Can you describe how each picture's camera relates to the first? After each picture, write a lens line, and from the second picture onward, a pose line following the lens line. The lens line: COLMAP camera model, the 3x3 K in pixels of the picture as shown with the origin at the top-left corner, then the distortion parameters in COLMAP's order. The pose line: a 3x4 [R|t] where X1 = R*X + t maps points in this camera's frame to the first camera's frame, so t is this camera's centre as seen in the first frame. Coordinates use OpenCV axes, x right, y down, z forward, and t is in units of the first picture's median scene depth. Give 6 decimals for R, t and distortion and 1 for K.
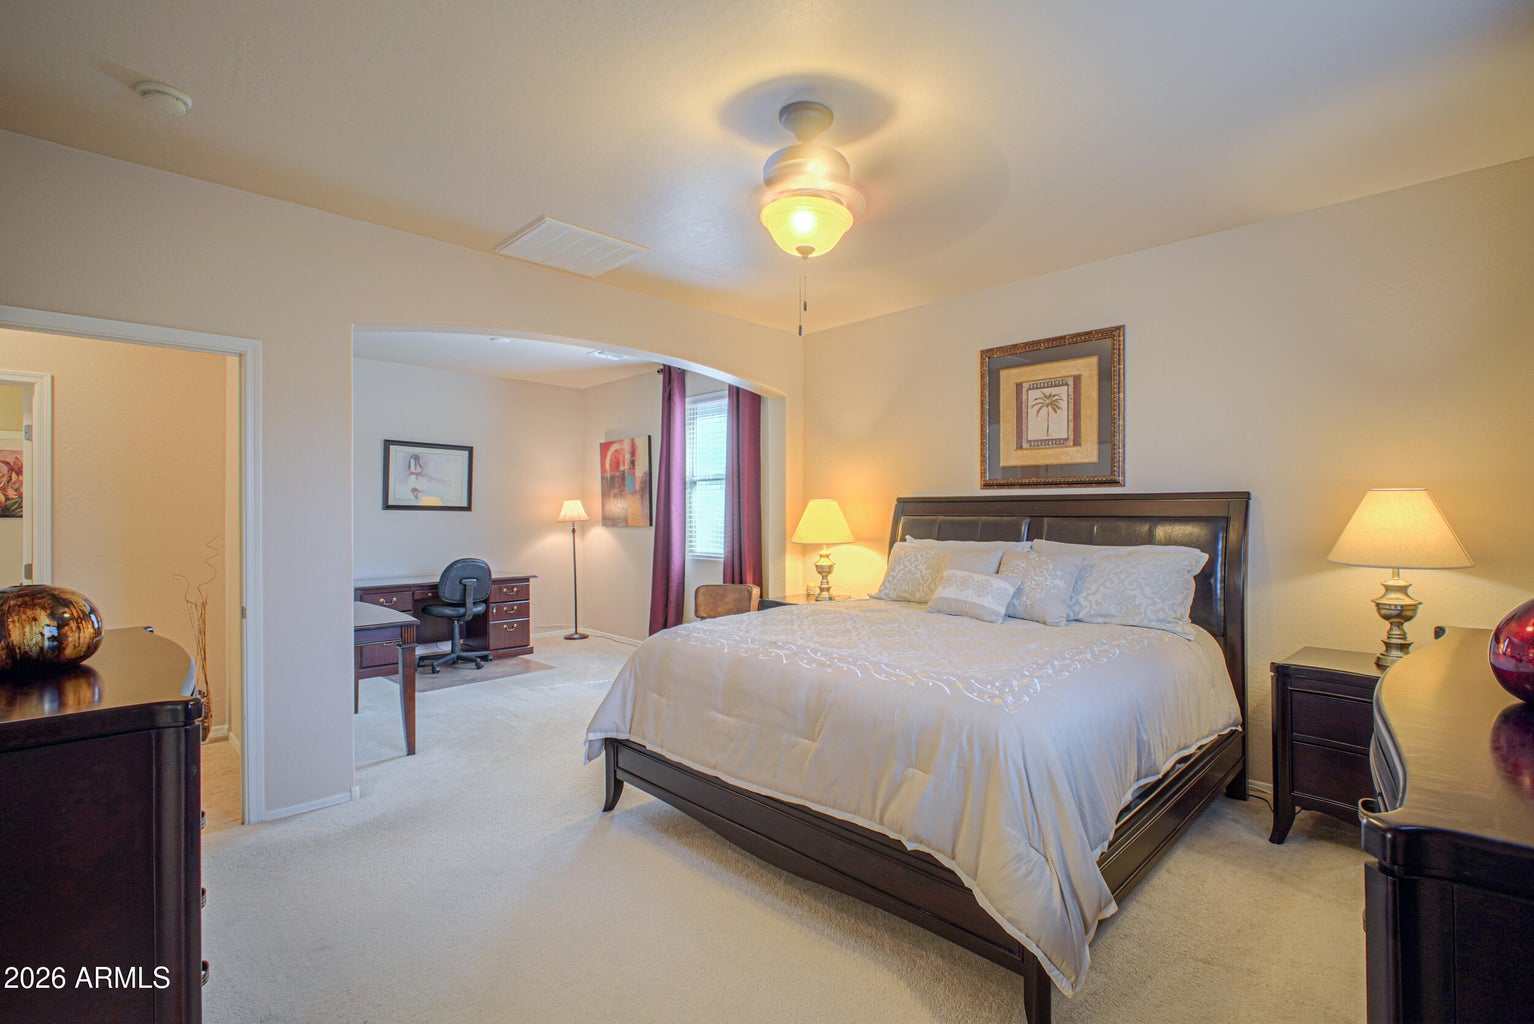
lens RADIAL K [[650.5, 0, 762.3], [0, 650.5, 514.0], [0, 0, 1]] dist [-0.009975, -0.000134]
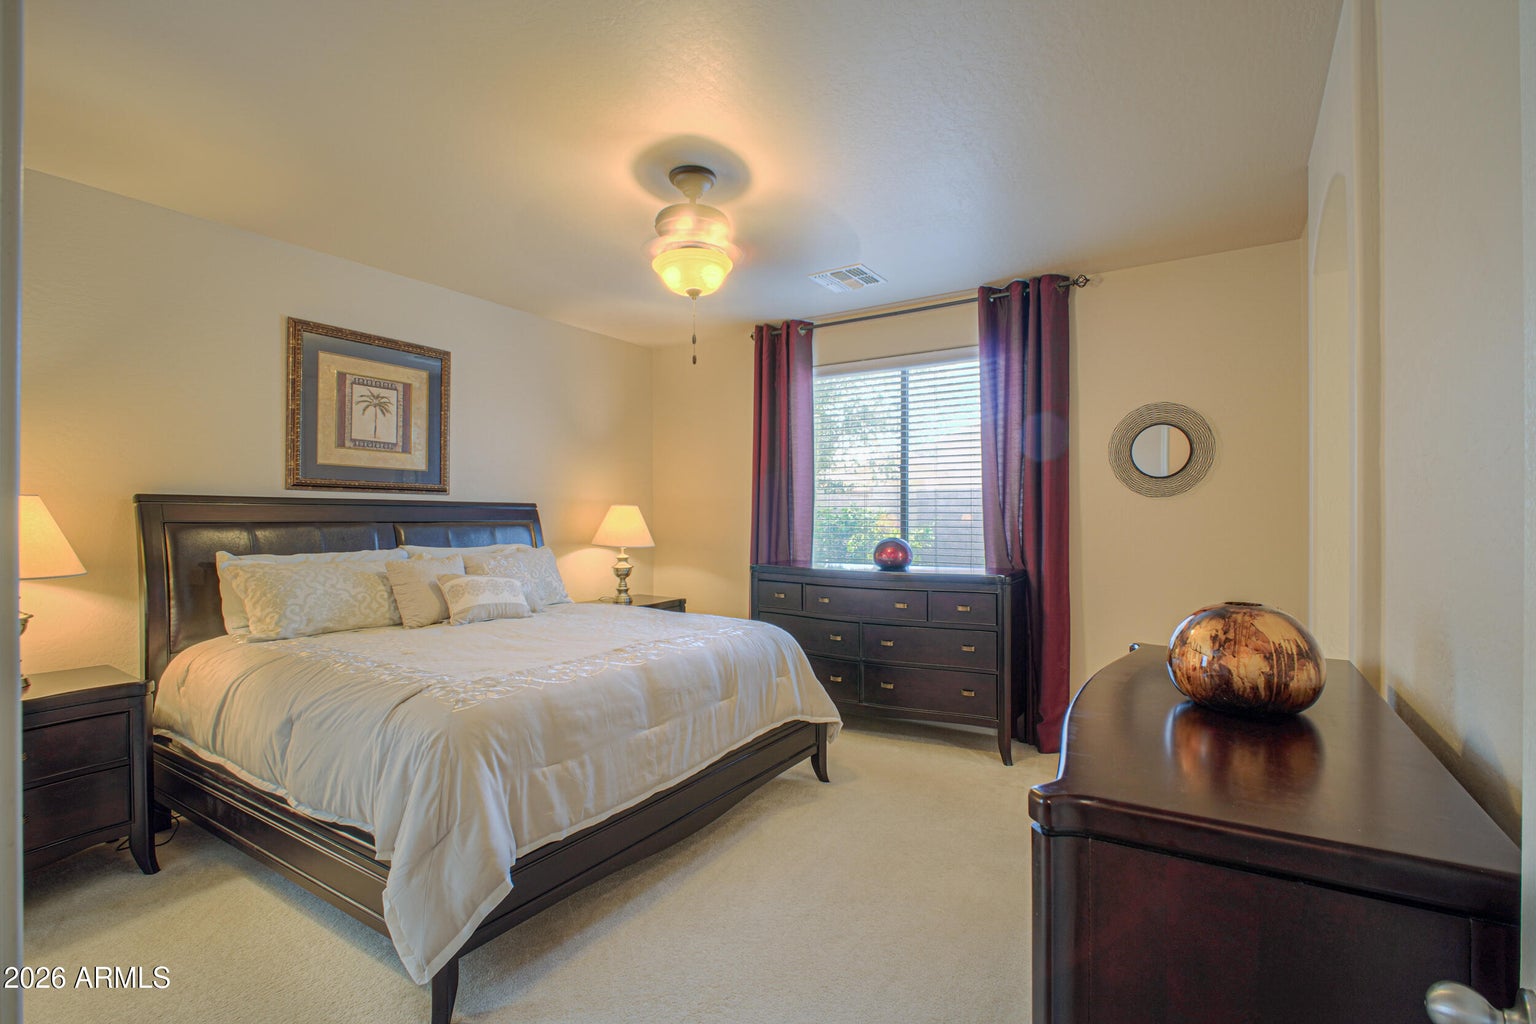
lens RADIAL K [[707.9, 0, 769.8], [0, 707.9, 513.0], [0, 0, 1]] dist [-0.001537, -0.003230]
pose [[-0.180378, 0.004559, 0.983587, -1.091404], [0.003042, 0.999987, -0.004077, -0.005972], [-0.983593, 0.002257, -0.180389, 0.982082]]
